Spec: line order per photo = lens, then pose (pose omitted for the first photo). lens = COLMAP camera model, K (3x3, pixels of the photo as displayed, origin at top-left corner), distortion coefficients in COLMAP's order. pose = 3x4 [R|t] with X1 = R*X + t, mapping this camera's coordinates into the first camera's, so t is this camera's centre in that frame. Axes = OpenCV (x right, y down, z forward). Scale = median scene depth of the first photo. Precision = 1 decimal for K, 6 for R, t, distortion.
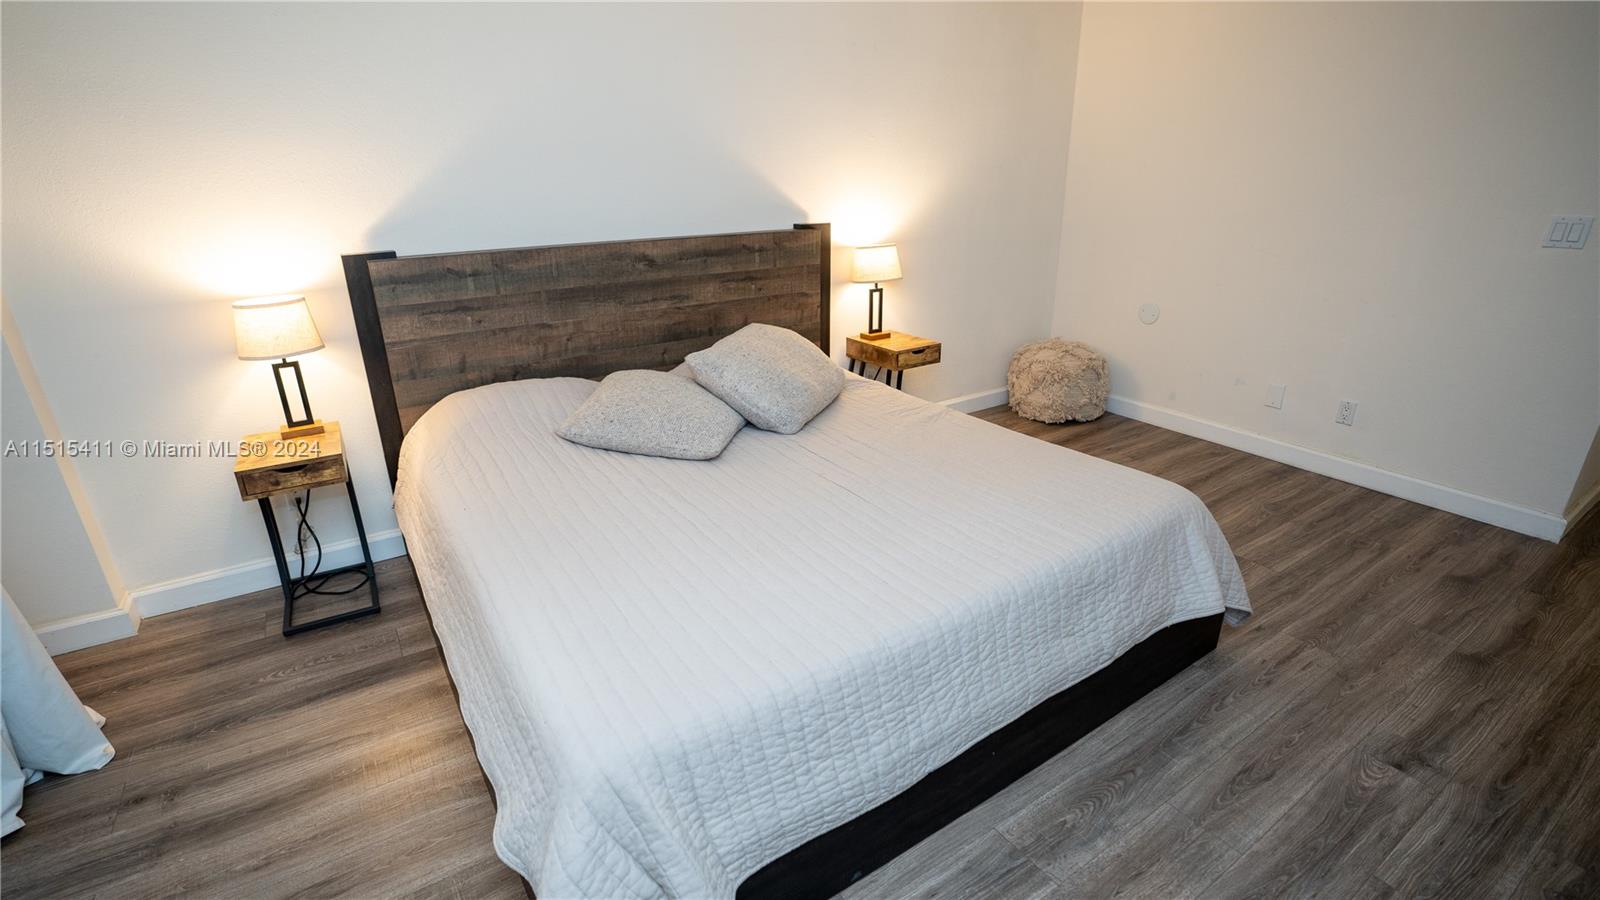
lens RADIAL K [[743.9, 0, 725.9], [0, 743.9, 476.8], [0, 0, 1]] dist [-0.057077, 0.019440]
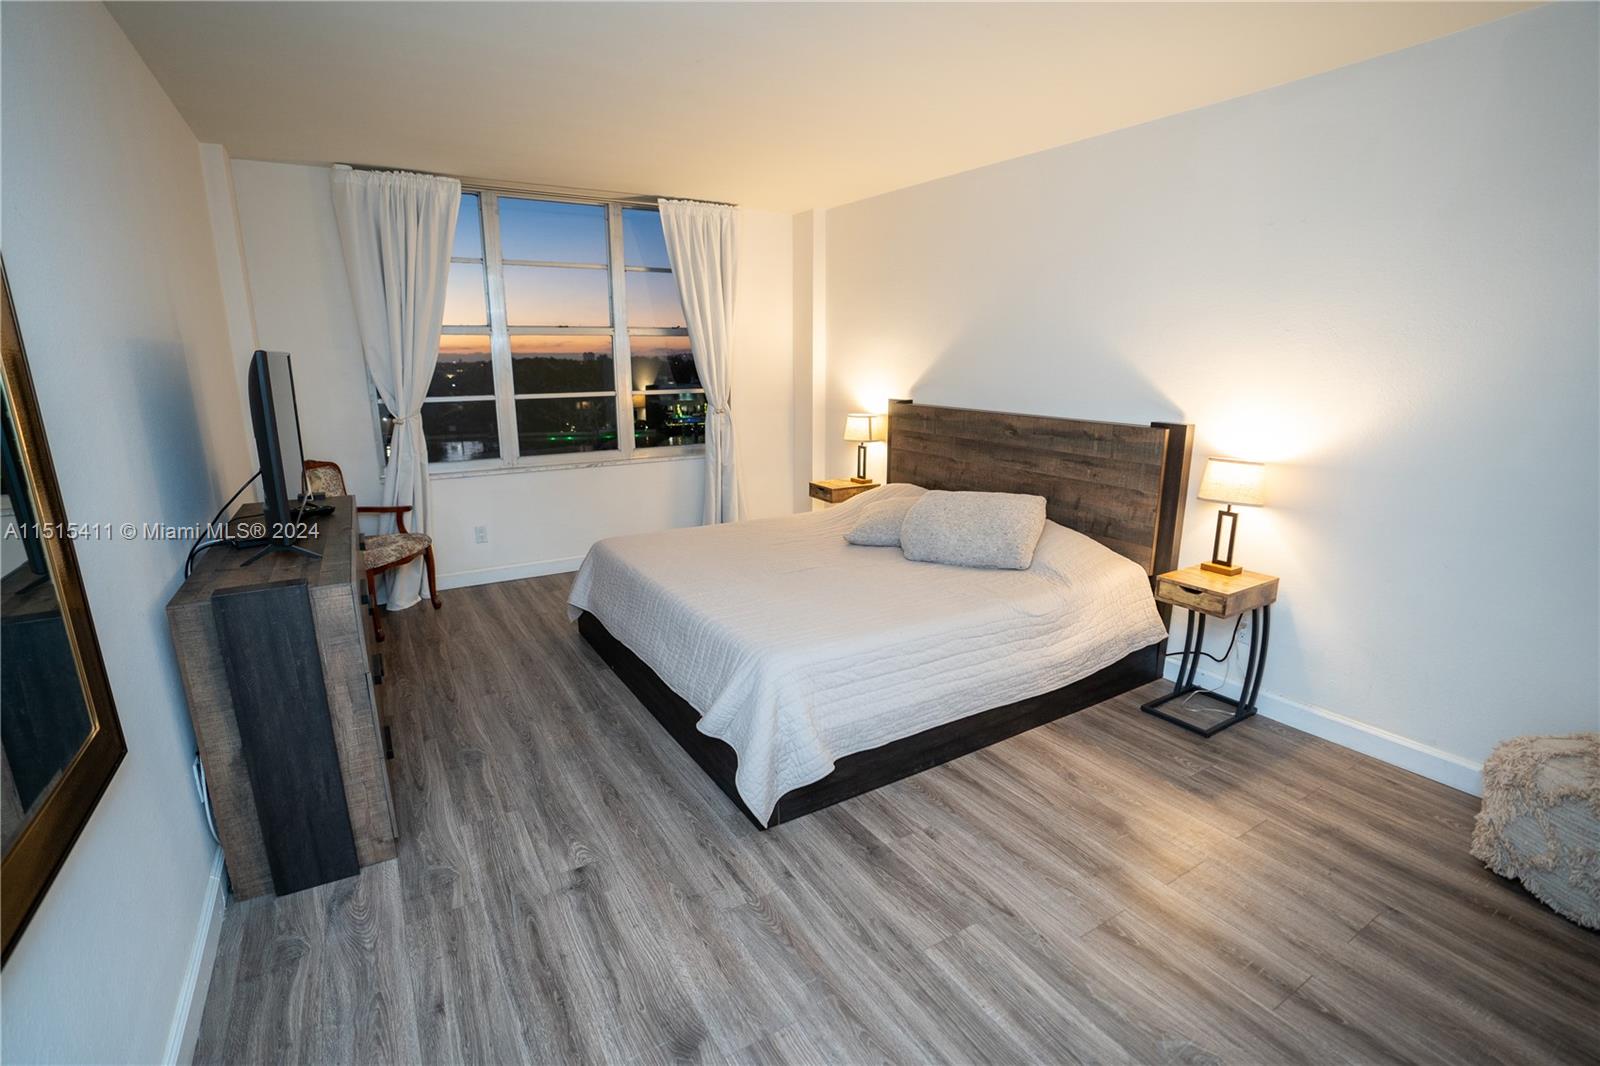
lens RADIAL K [[750.5, 0, 827.4], [0, 750.5, 531.5], [0, 0, 1]] dist [-0.042433, 0.009358]
pose [[0.013367, 0.241541, -0.970298, 1.191486], [-0.391245, 0.894282, 0.217228, -0.291081], [0.920190, 0.376720, 0.106456, 0.632802]]
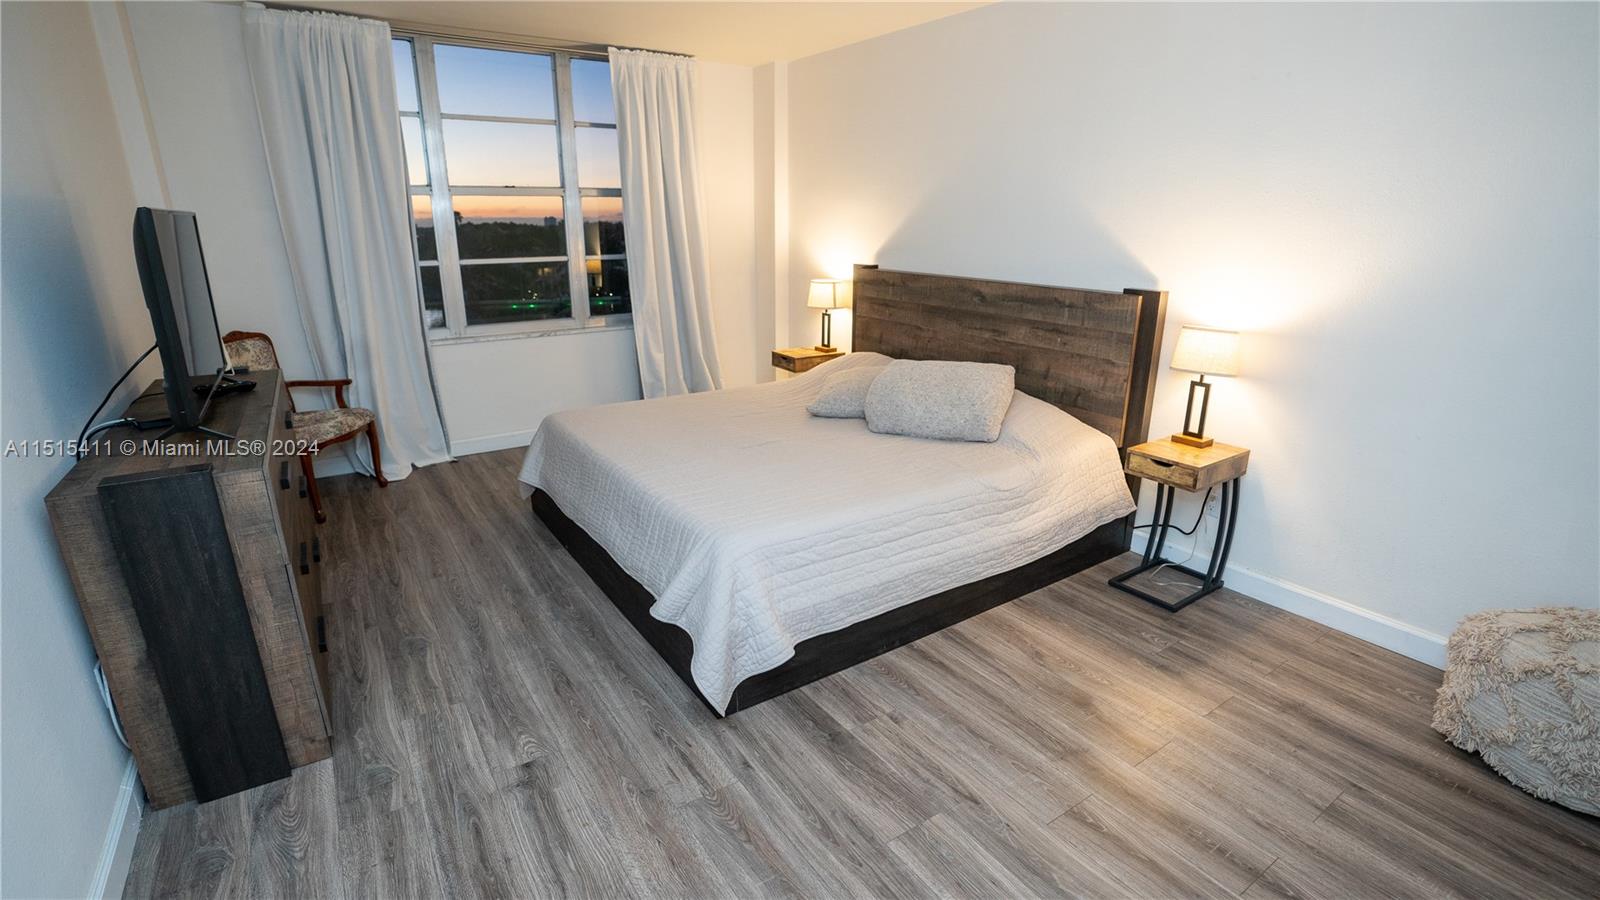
lens RADIAL K [[743.9, 0, 831.7], [0, 743.9, 460.3], [0, 0, 1]] dist [-0.057077, 0.019440]
pose [[0.060883, 0.319864, -0.945505, 1.135783], [-0.395871, 0.877314, 0.271304, -0.288625], [0.916286, 0.357780, 0.180039, 0.646900]]
